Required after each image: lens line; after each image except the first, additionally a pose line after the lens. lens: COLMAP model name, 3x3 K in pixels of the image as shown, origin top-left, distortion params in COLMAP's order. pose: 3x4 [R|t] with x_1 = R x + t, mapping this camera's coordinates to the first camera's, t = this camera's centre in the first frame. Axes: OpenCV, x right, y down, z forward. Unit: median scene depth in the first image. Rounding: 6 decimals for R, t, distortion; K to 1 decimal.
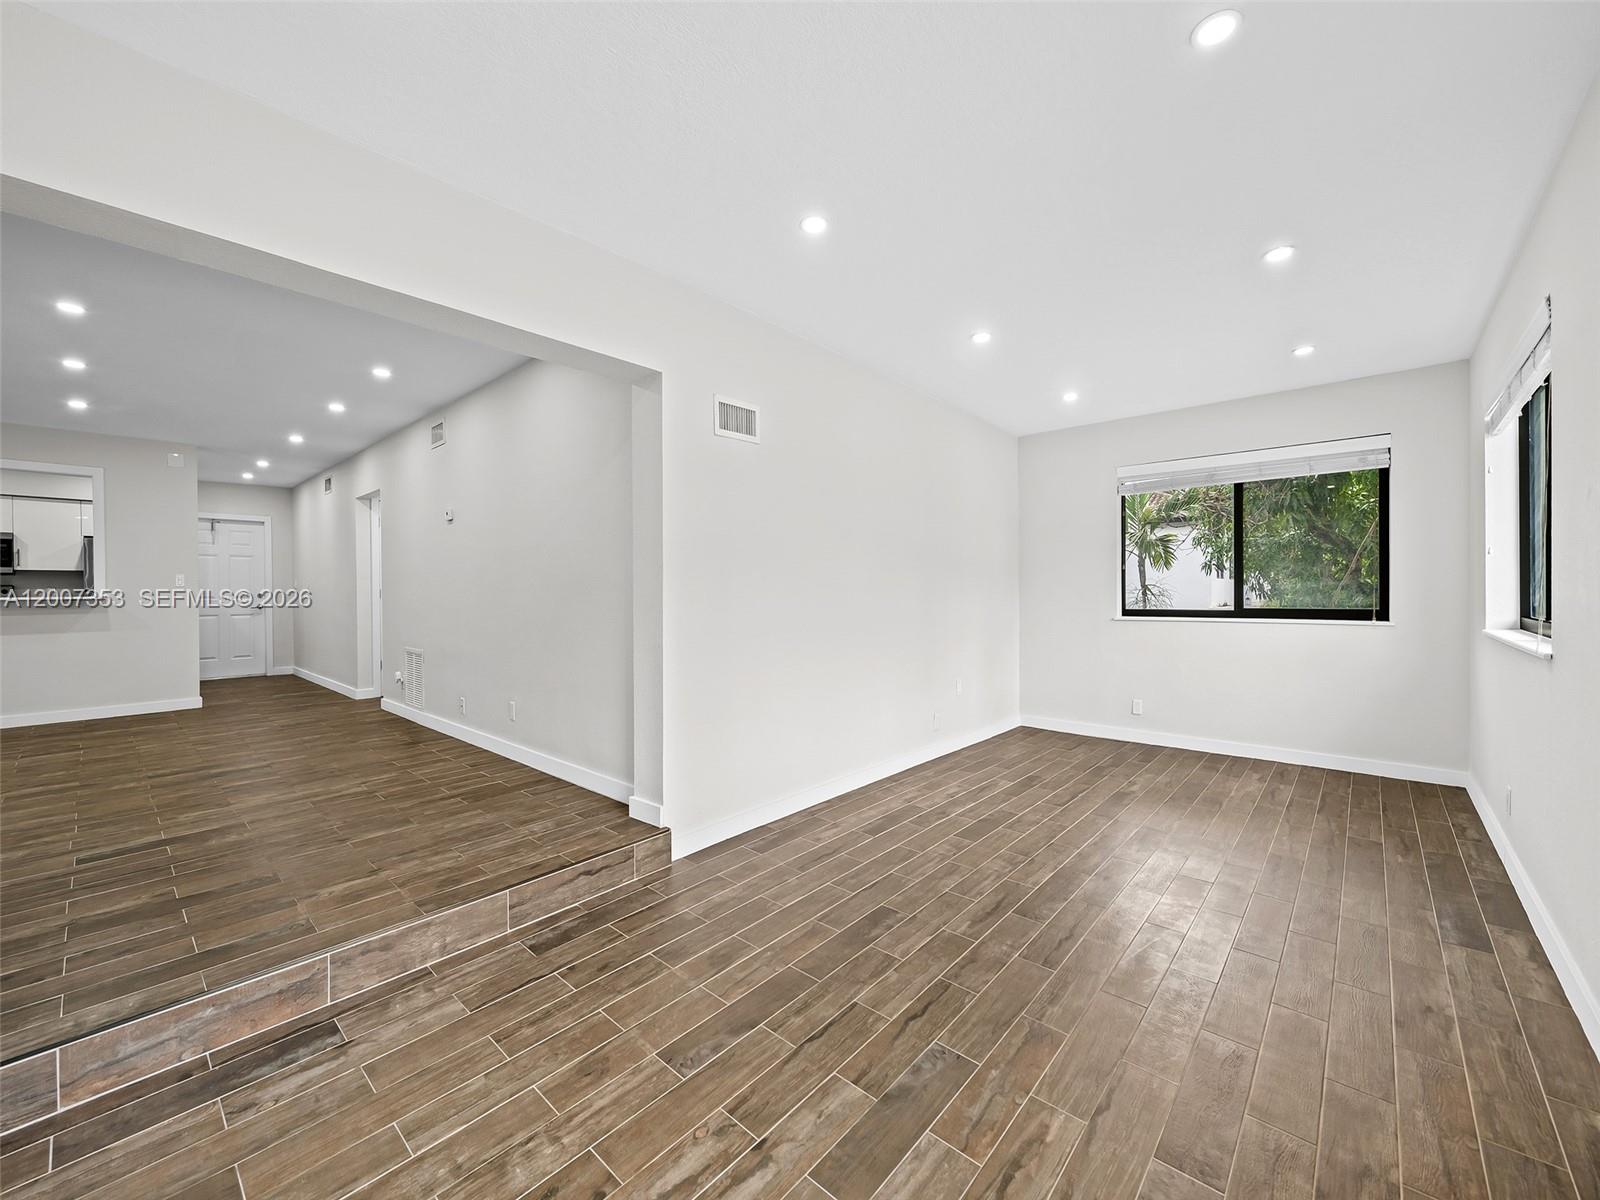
lens RADIAL K [[636.8, 0, 793.2], [0, 636.8, 596.4], [0, 0, 1]] dist [0.003504, -0.000255]
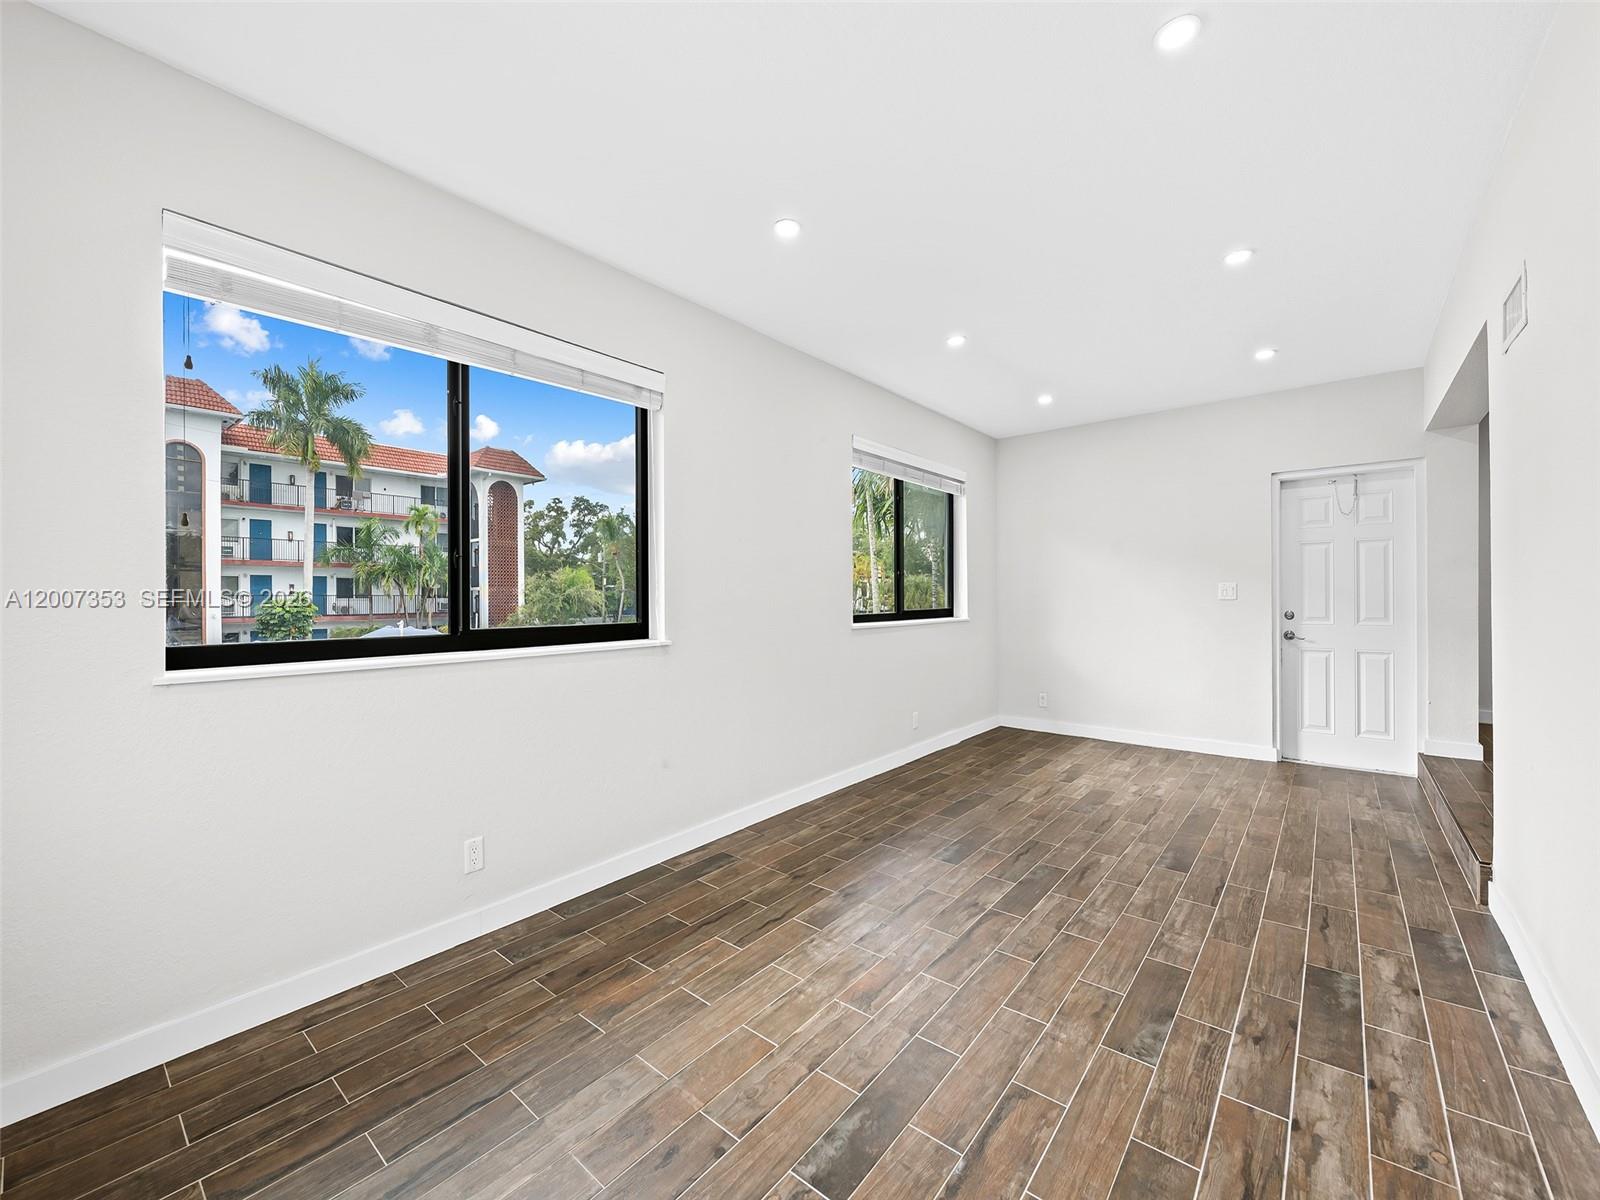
lens RADIAL K [[636.8, 0, 795.8], [0, 636.8, 597.6], [0, 0, 1]] dist [0.003504, -0.000255]
pose [[-0.999258, 0.015009, -0.035484, 0.803433], [0.014585, 0.999819, 0.012201, -0.010352], [0.035661, 0.011675, -0.999296, 1.971466]]
